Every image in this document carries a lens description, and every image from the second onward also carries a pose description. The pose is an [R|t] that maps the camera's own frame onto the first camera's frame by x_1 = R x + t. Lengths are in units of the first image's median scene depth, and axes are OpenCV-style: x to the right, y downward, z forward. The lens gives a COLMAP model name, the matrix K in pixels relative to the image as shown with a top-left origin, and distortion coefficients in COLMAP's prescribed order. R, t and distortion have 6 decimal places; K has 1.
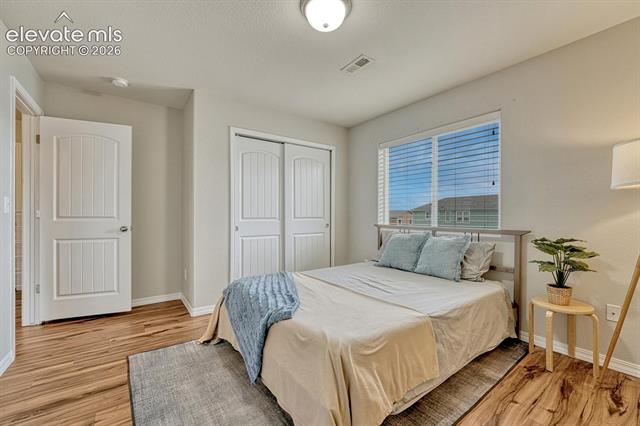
lens RADIAL K [[269.2, 0, 314.7], [0, 269.2, 213.7], [0, 0, 1]] dist [-0.012294, 0.002399]
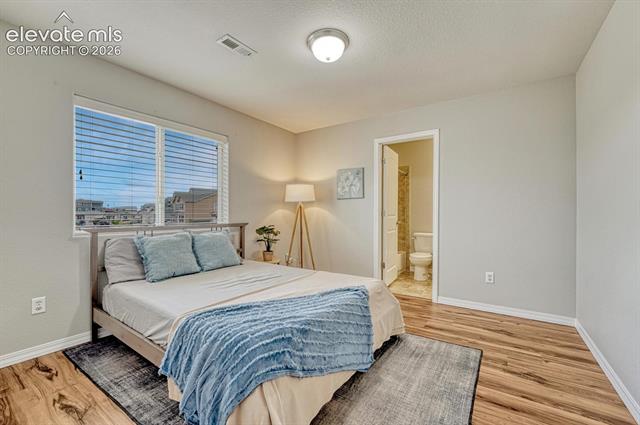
lens RADIAL K [[269.2, 0, 325.7], [0, 269.2, 211.0], [0, 0, 1]] dist [-0.012294, 0.002399]
pose [[-0.360138, 0.000361, 0.932899, -0.816503], [-0.007666, 0.999965, -0.003346, -0.003646], [-0.932868, -0.008357, -0.360123, 1.076248]]
